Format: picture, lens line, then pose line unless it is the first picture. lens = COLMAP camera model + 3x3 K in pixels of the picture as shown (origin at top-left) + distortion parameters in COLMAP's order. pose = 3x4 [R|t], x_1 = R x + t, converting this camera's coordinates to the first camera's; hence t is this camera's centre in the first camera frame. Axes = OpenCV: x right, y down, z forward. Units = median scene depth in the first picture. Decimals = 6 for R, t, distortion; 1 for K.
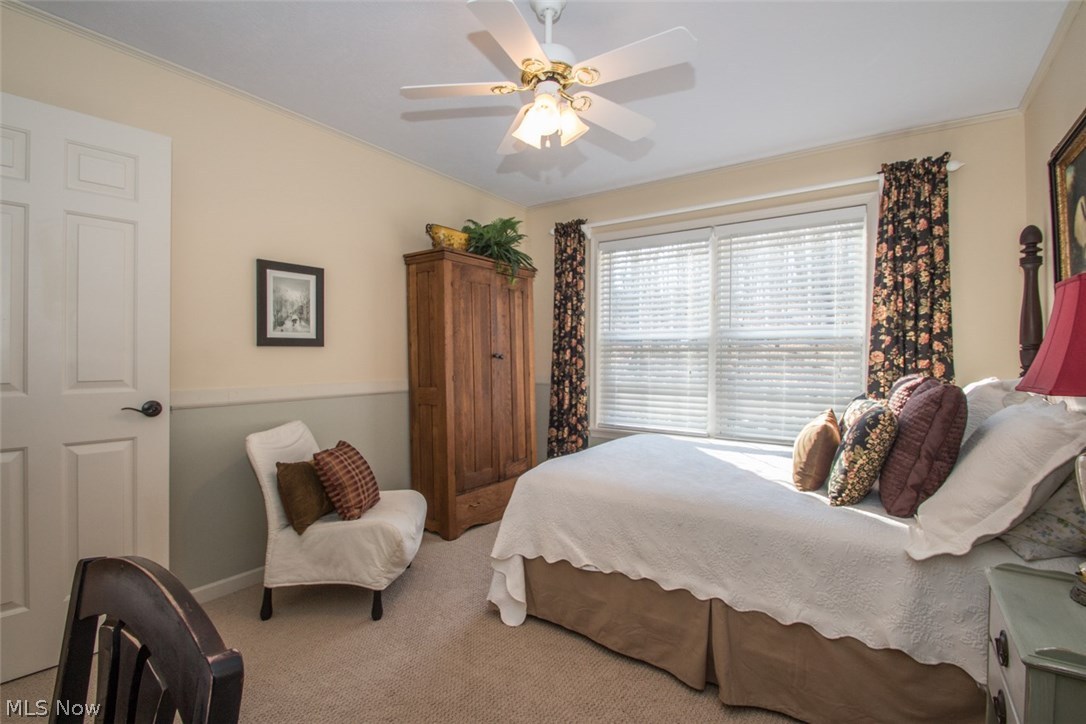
lens RADIAL K [[512.0, 0, 532.1], [0, 512.0, 359.2], [0, 0, 1]] dist [0.012875, -0.017702]
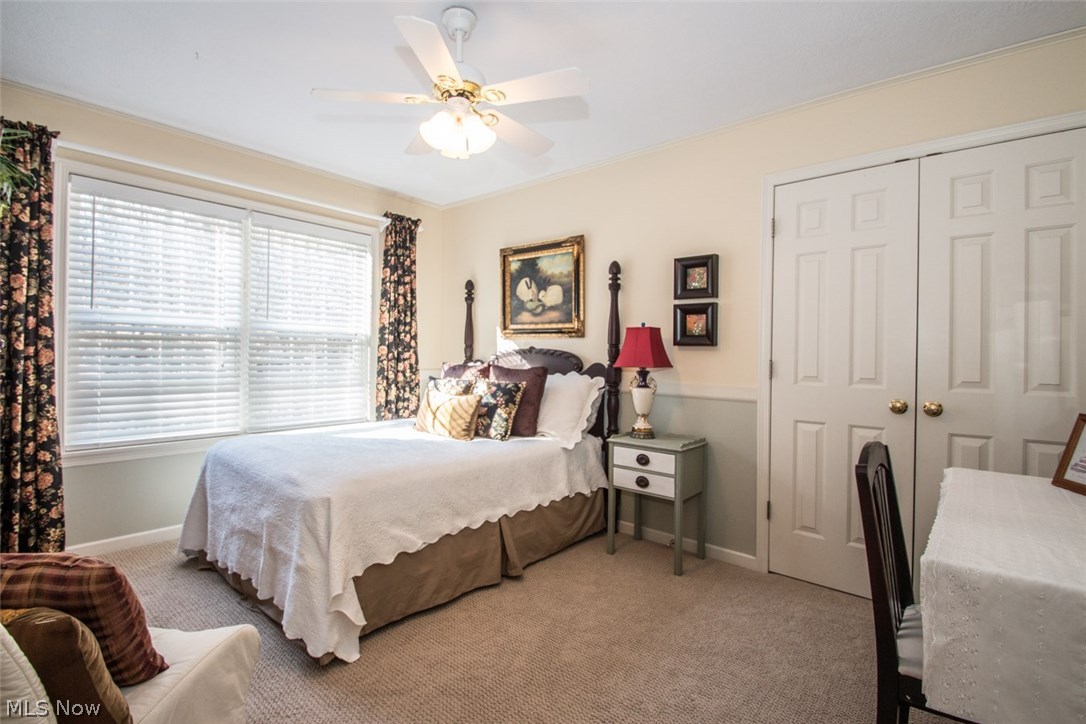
lens RADIAL K [[512.0, 0, 532.1], [0, 512.0, 359.2], [0, 0, 1]] dist [0.012875, -0.017702]
pose [[0.085768, -0.015028, 0.996202, -0.674697], [-0.011301, 0.999807, 0.016056, -0.006742], [-0.996251, -0.012635, 0.085581, 0.485016]]
